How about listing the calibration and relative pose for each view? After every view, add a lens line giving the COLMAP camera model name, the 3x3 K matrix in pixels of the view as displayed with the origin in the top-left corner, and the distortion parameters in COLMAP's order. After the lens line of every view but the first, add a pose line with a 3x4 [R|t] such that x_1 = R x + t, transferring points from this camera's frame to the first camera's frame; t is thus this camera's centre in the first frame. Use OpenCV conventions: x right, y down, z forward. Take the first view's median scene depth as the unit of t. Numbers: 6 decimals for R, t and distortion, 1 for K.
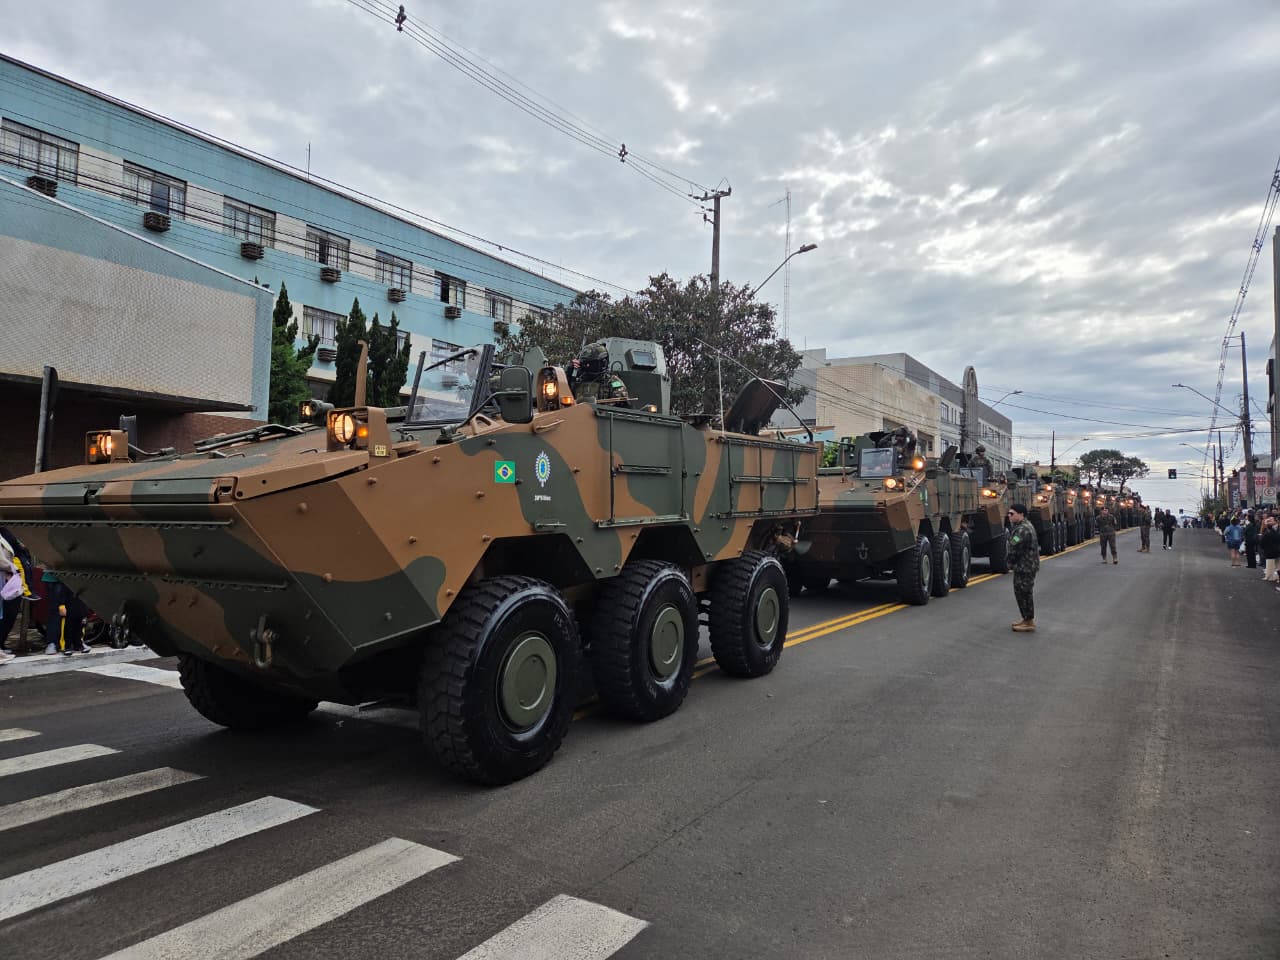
lens RADIAL K [[855.7, 0, 618.7], [0, 855.7, 463.7], [0, 0, 1]] dist [0.082421, -0.069469]
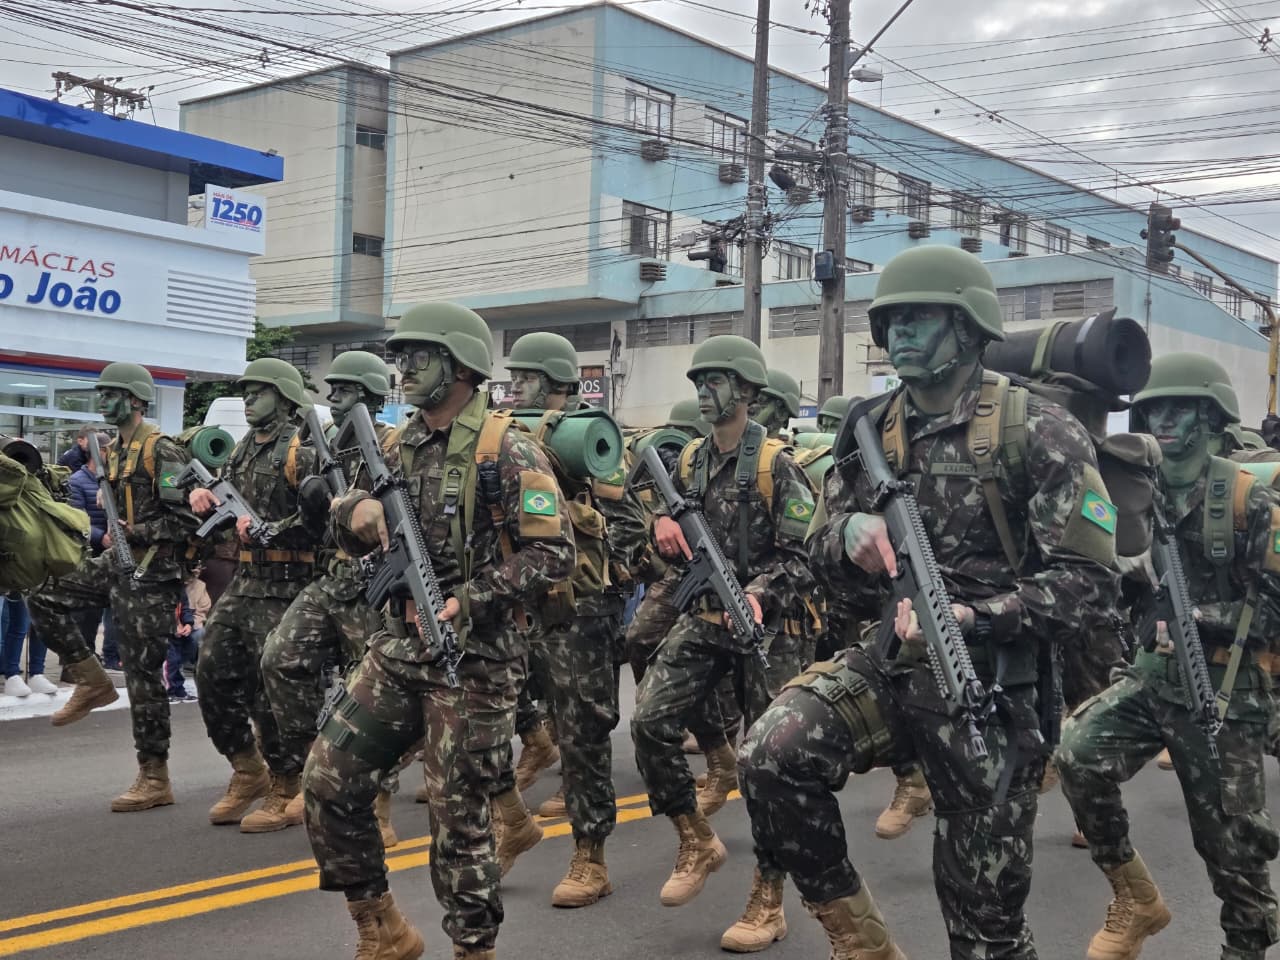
lens RADIAL K [[1698.2, 0, 640.0], [0, 1698.2, 480.0], [0, 0, 1]] dist [0.136193, -0.265777]
pose [[0.992615, 0.015897, -0.120260, -0.184672], [-0.011080, 0.999113, 0.040617, -0.022971], [0.120799, -0.038985, 0.991911, -0.285834]]
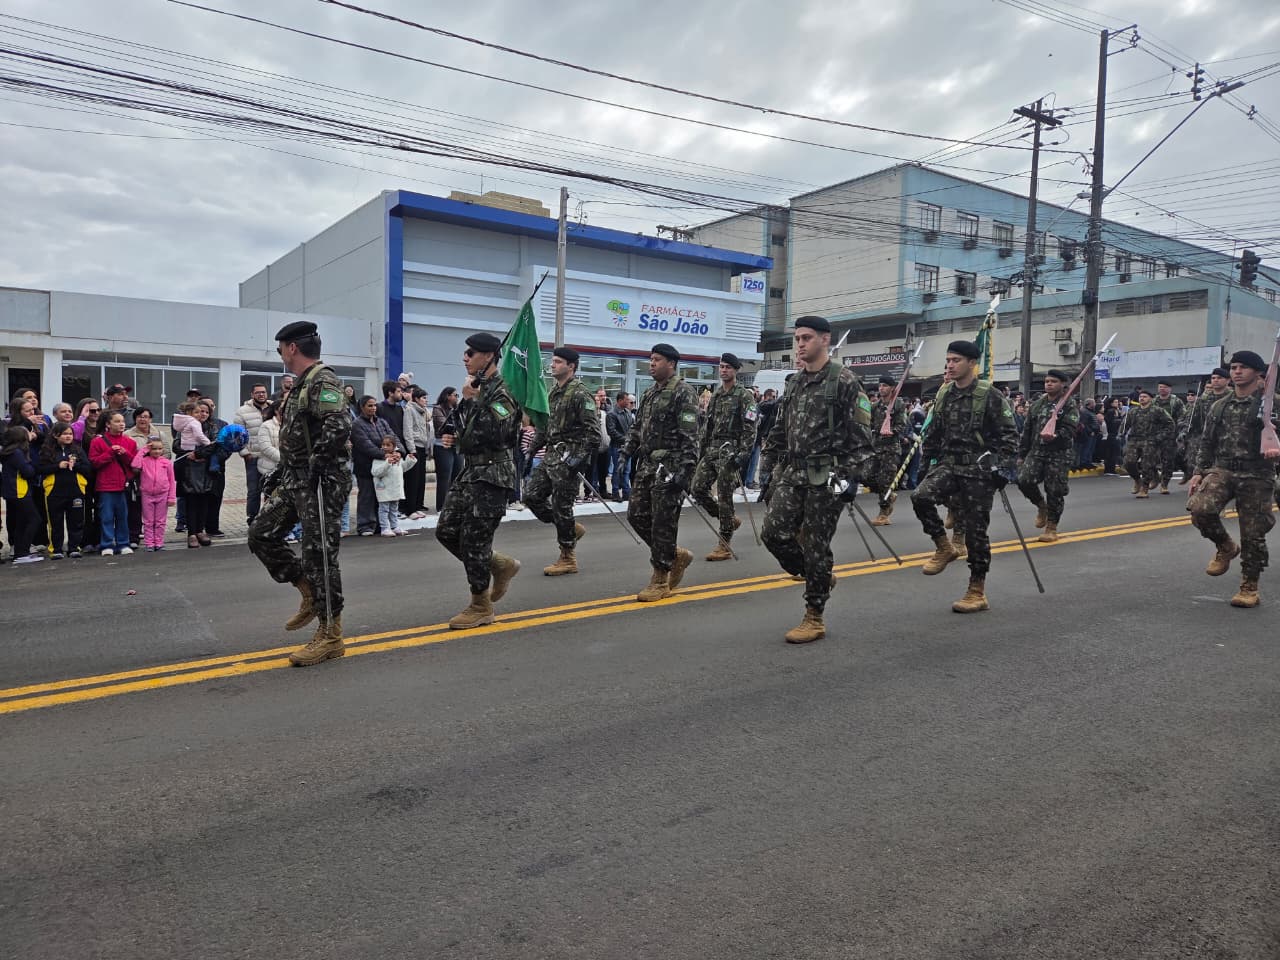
lens RADIAL K [[855.7, 0, 618.7], [0, 855.7, 463.7], [0, 0, 1]] dist [0.082421, -0.069469]
pose [[0.925424, 0.022081, -0.378290, -0.219185], [0.019891, 0.994094, 0.106686, -0.025160], [0.378412, -0.106254, 0.919519, -0.337395]]
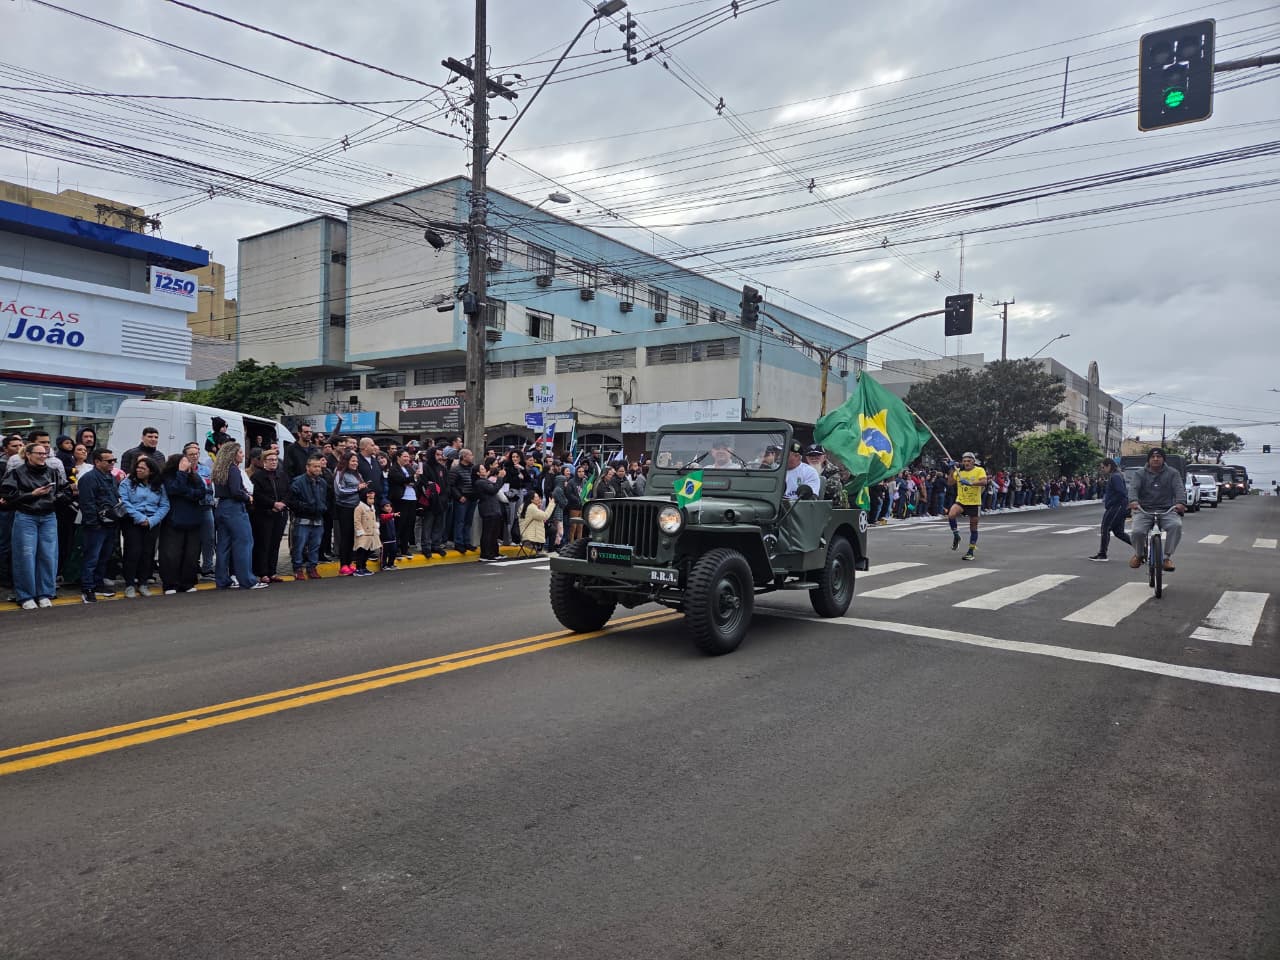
lens RADIAL K [[847.0, 0, 617.7], [0, 847.0, 484.3], [0, 0, 1]] dist [0.088671, -0.078303]
pose [[0.997142, 0.016529, -0.073720, -0.142797], [-0.011349, 0.997473, 0.070136, -0.019129], [0.074693, -0.069099, 0.994810, -0.213667]]
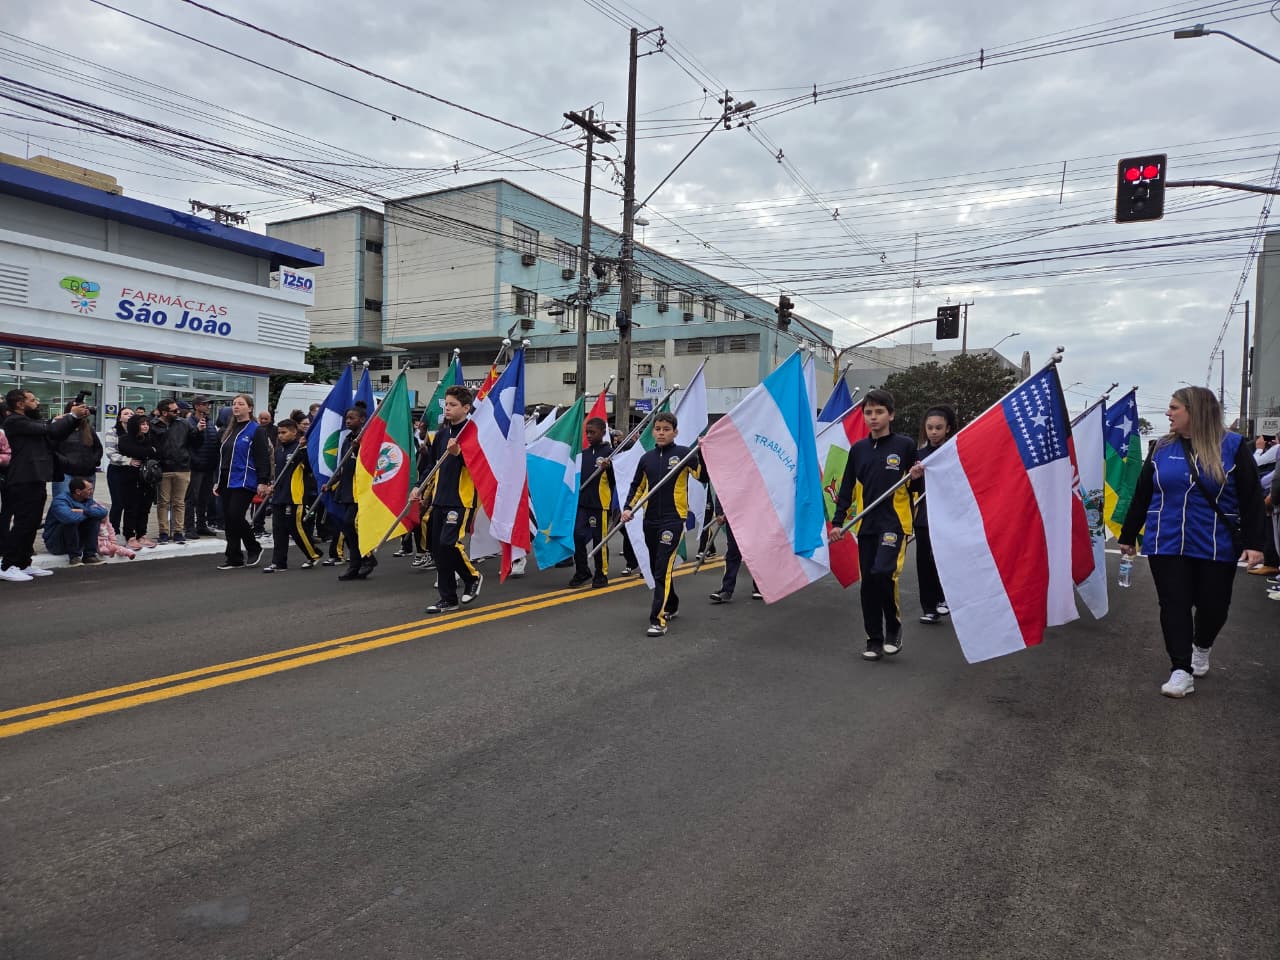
lens RADIAL K [[850.0, 0, 640.0], [0, 850.0, 480.0], [0, 0, 1]] dist [0.087323, -0.075538]
pose [[0.999476, 0.024092, 0.021617, -0.187145], [-0.025948, 0.995590, 0.090152, -0.021099], [-0.019349, -0.090666, 0.995693, -0.275645]]
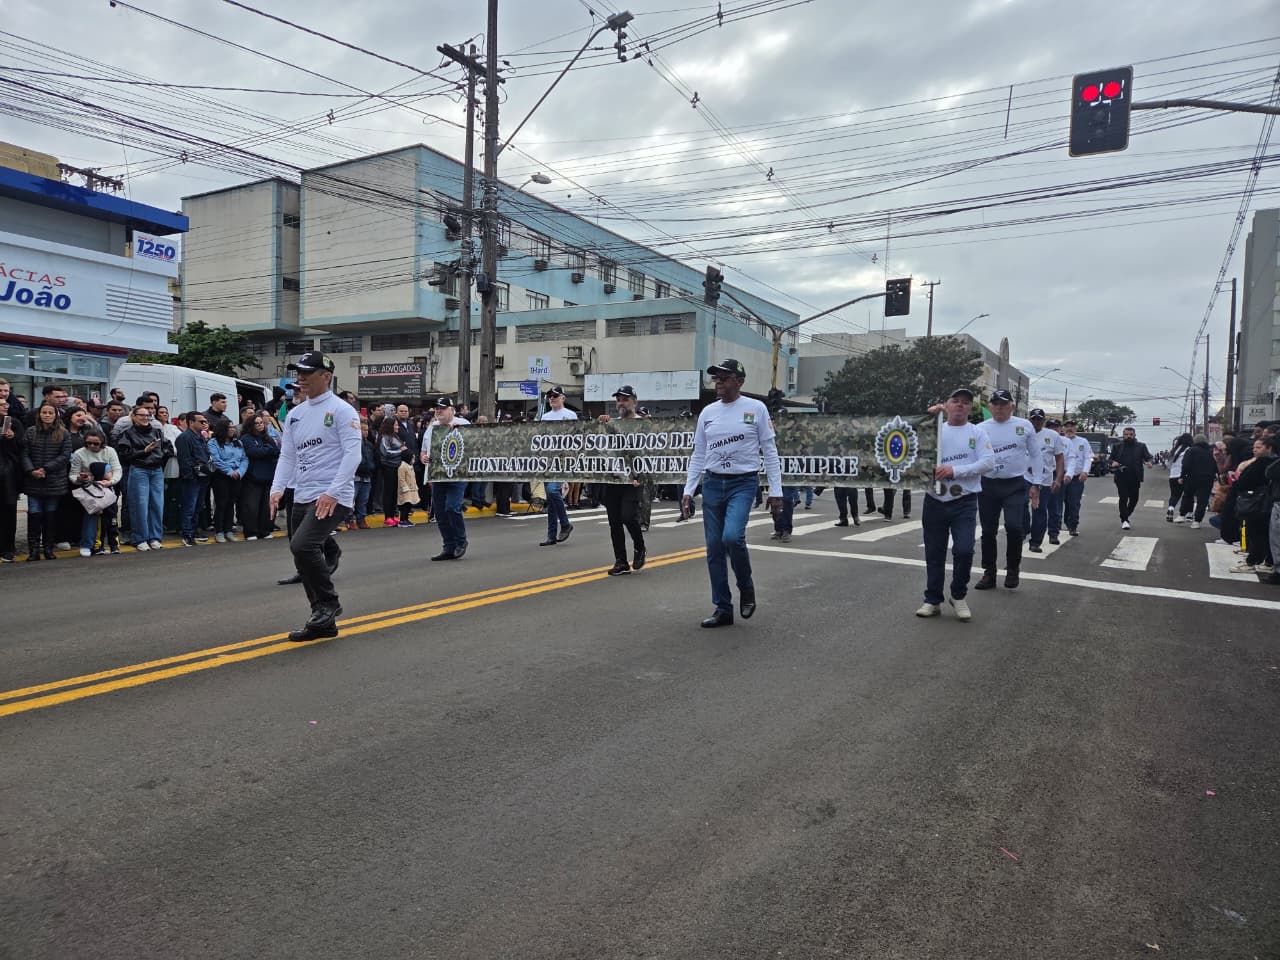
lens RADIAL K [[847.0, 0, 617.7], [0, 847.0, 484.3], [0, 0, 1]] dist [0.088671, -0.078303]
pose [[0.999638, 0.022914, 0.014114, -0.158330], [-0.024292, 0.993989, 0.106753, -0.019616], [-0.011583, -0.107057, 0.994185, -0.236884]]
